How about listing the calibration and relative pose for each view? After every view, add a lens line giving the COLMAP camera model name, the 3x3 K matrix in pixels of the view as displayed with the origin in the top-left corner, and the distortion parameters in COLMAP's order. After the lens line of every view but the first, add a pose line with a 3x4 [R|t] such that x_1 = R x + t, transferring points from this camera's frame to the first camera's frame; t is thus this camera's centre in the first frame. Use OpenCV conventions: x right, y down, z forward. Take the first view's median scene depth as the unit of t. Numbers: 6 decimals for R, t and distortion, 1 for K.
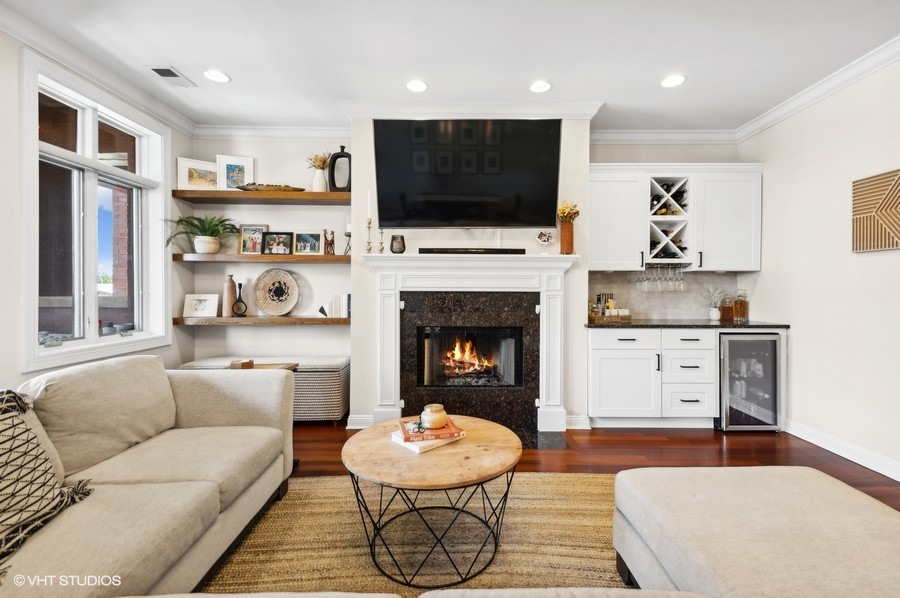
lens RADIAL K [[409.6, 0, 460.9], [0, 409.6, 289.7], [0, 0, 1]] dist [0.021225, -0.004959]
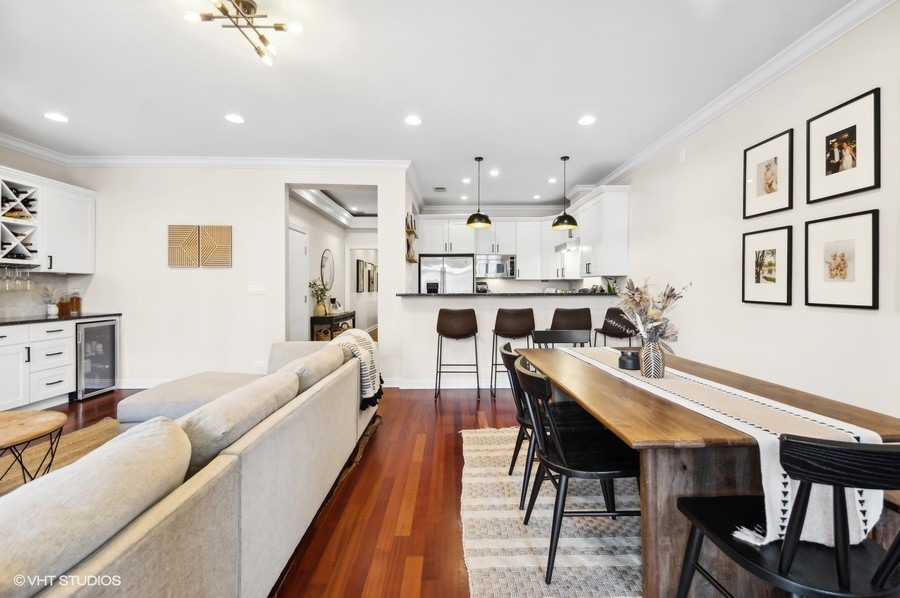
lens RADIAL K [[409.6, 0, 452.9], [0, 409.6, 287.8], [0, 0, 1]] dist [0.021225, -0.004959]
pose [[-0.003452, 0.001366, 0.999993, -0.597412], [0.002276, 0.999996, -0.001358, 0.002113], [-0.999991, 0.002271, -0.003455, -0.126178]]
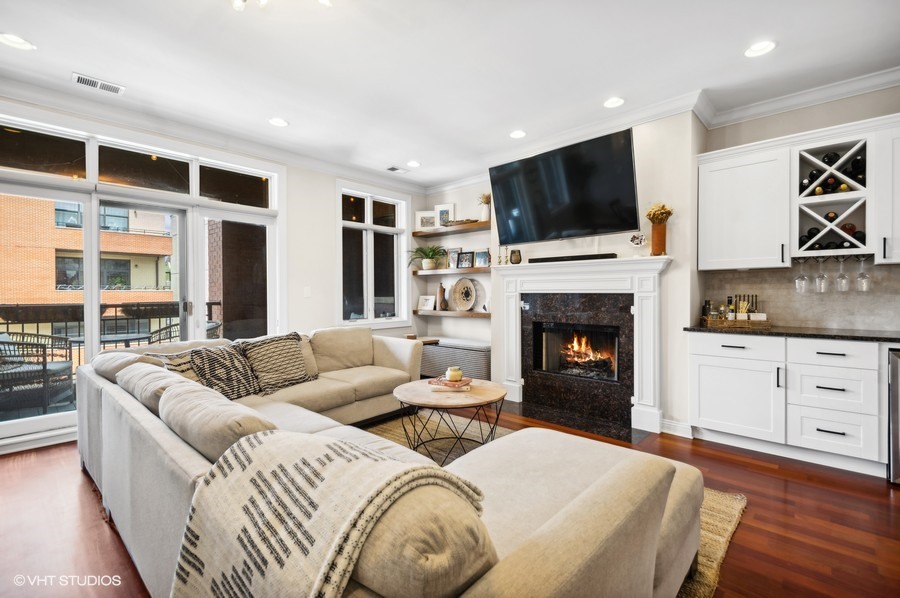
lens RADIAL K [[409.6, 0, 454.5], [0, 409.6, 293.7], [0, 0, 1]] dist [0.021225, -0.004959]
pose [[0.719027, -0.002727, -0.694977, 0.552300], [0.004569, 0.999989, 0.000803, 0.002956], [0.694967, -0.003753, 0.719032, -0.057492]]
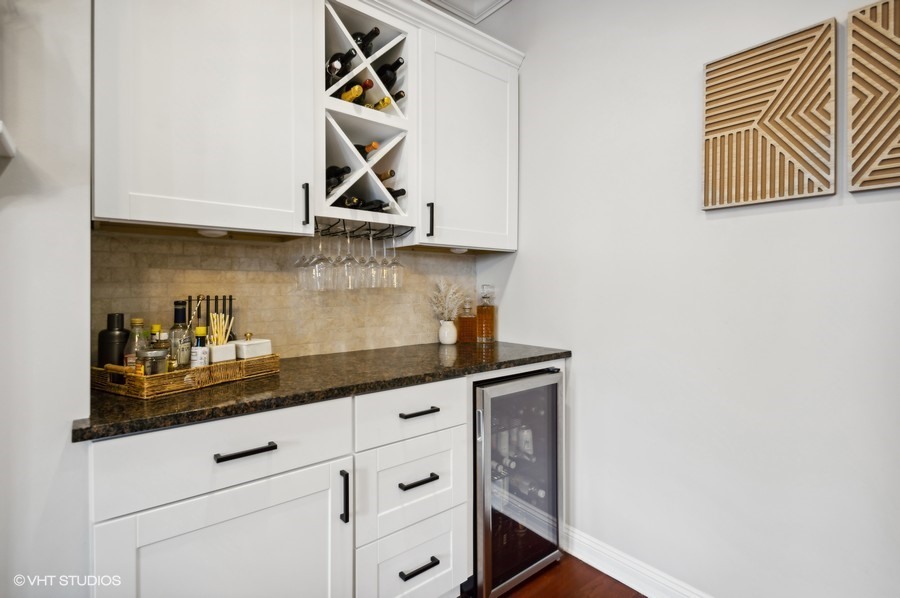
lens RADIAL K [[433.7, 0, 449.1], [0, 433.7, 290.9], [0, 0, 1]] dist [0.013986, -0.000451]
pose [[0.786226, -0.007959, 0.617887, 0.302289], [0.002910, 0.999954, 0.009178, 0.001385], [-0.617932, -0.005418, 0.786213, 0.615910]]
